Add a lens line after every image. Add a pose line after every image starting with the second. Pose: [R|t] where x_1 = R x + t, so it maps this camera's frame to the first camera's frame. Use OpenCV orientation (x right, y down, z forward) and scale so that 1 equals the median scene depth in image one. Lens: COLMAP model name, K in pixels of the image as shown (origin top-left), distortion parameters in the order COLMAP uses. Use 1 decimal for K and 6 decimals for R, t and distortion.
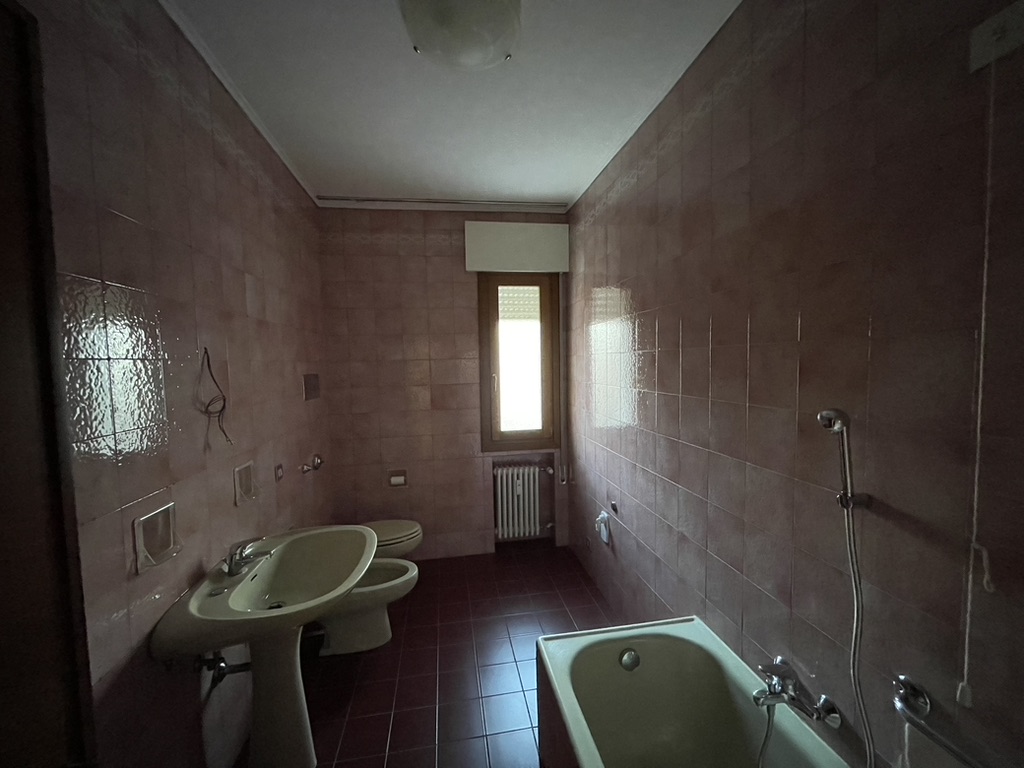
lens RADIAL K [[412.7, 0, 507.5], [0, 412.7, 386.2], [0, 0, 1]] dist [-0.001374, -0.000166]
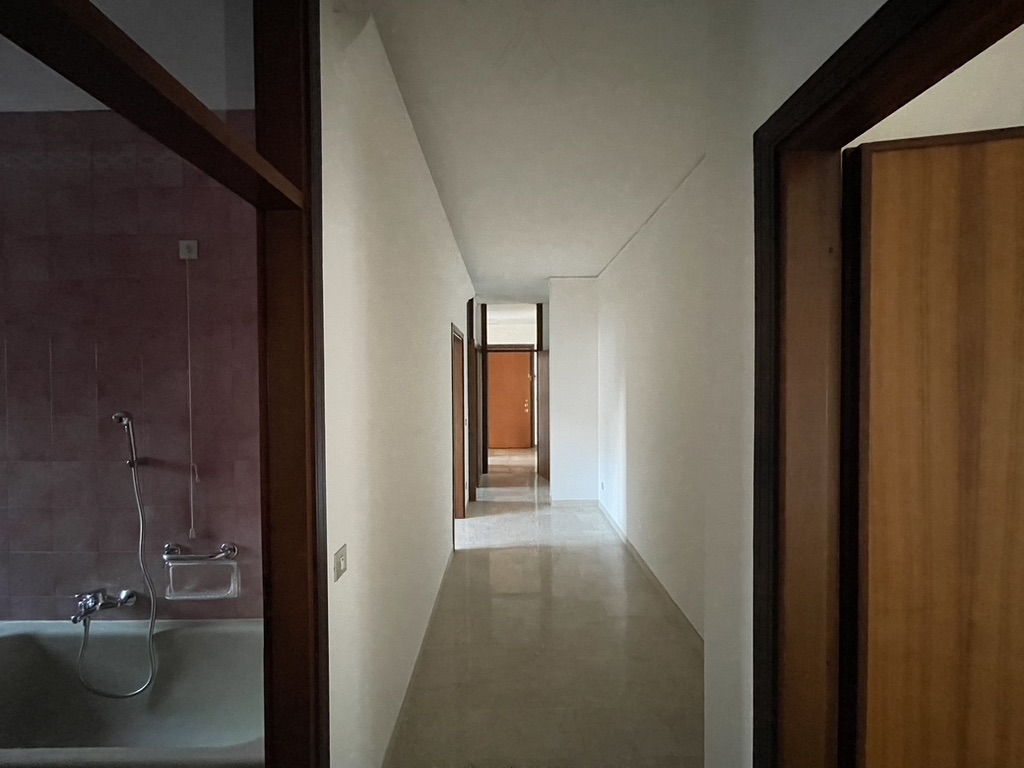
lens RADIAL K [[412.7, 0, 512.5], [0, 412.7, 382.7], [0, 0, 1]] dist [-0.001374, -0.000166]
pose [[0.146714, 0.007143, 0.989153, -0.700180], [0.062842, 0.997887, -0.016527, 0.067343], [-0.987181, 0.064585, 0.145955, -0.901042]]
